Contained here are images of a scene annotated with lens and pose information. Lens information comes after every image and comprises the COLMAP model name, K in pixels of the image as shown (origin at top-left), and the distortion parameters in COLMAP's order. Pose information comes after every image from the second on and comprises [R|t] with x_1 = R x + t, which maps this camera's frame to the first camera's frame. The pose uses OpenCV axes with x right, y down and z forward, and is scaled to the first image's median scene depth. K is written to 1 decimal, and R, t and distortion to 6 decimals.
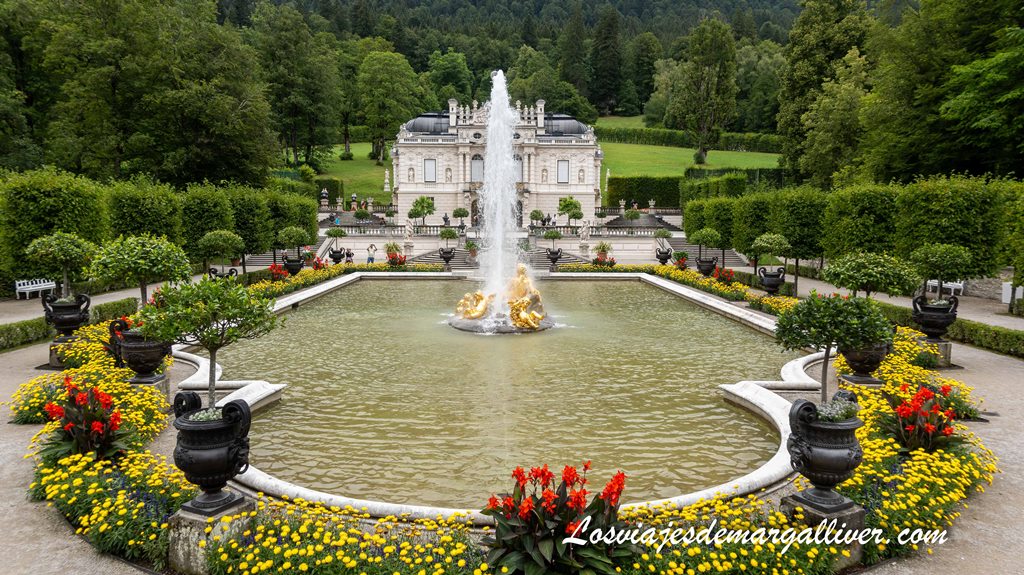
lens RADIAL K [[680.9, 0, 509.2], [0, 680.9, 284.8], [0, 0, 1]] dist [0.070049, 0.015703]
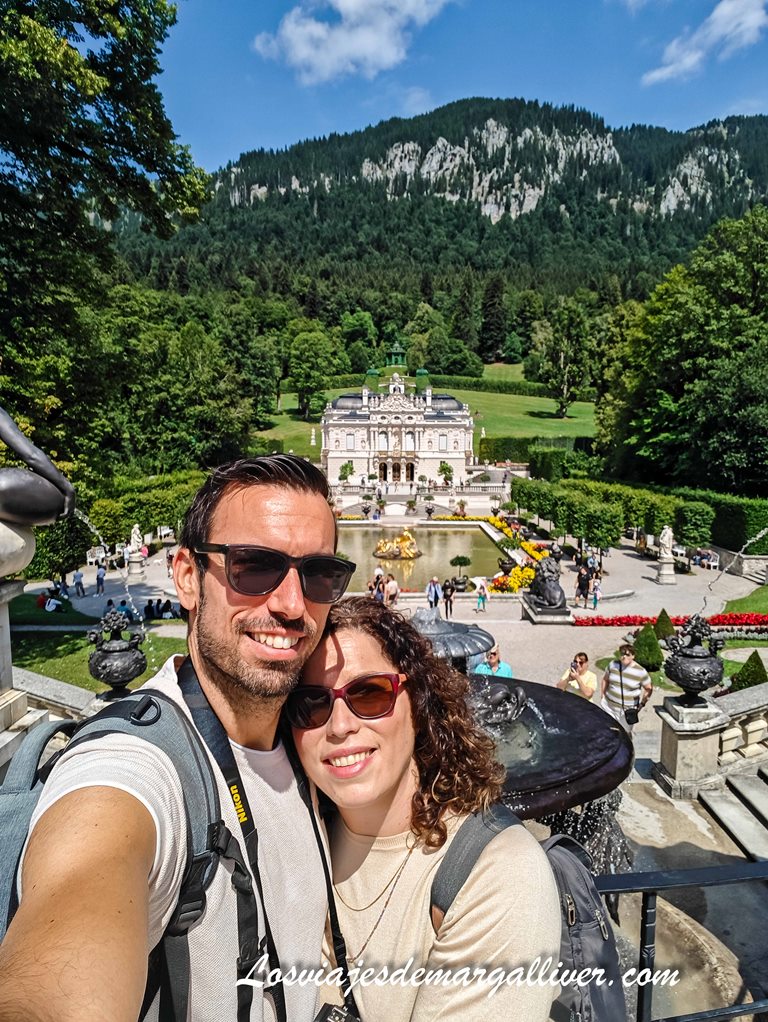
lens RADIAL K [[634.7, 0, 383.2], [0, 634.7, 512.9], [0, 0, 1]] dist [-0.011030, 0.000060]
pose [[0.999187, 0.006724, -0.039756, 0.007833], [-0.006298, 0.999921, 0.010843, -0.032130], [0.039826, -0.010584, 0.999151, -0.339859]]
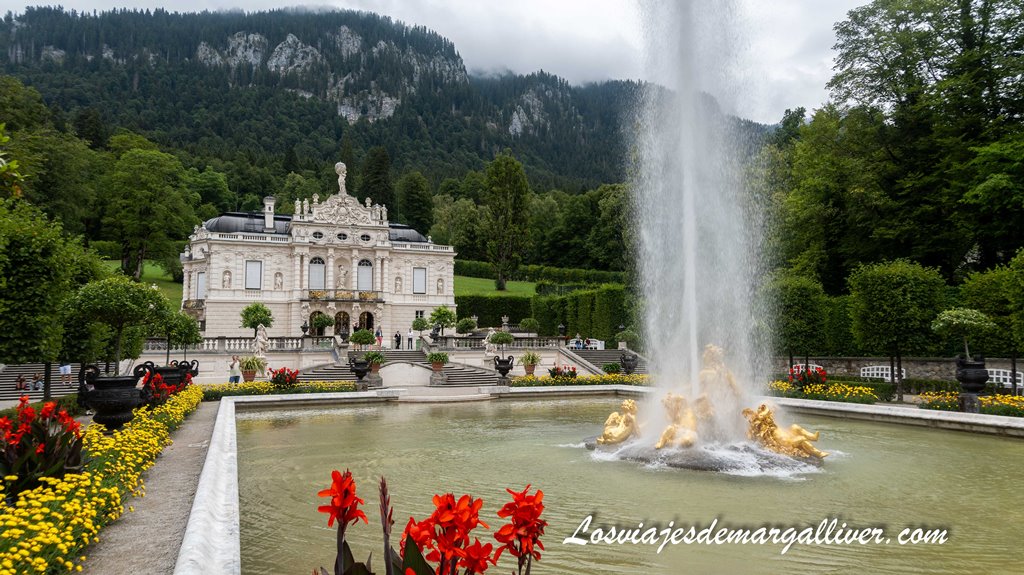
lens RADIAL K [[680.9, 0, 509.5], [0, 680.9, 296.5], [0, 0, 1]] dist [0.070049, 0.015703]
pose [[0.937389, 0.017096, 0.347865, -0.115015], [0.045465, 0.984241, -0.170886, 0.006919], [-0.345305, 0.176002, 0.921840, 0.169039]]
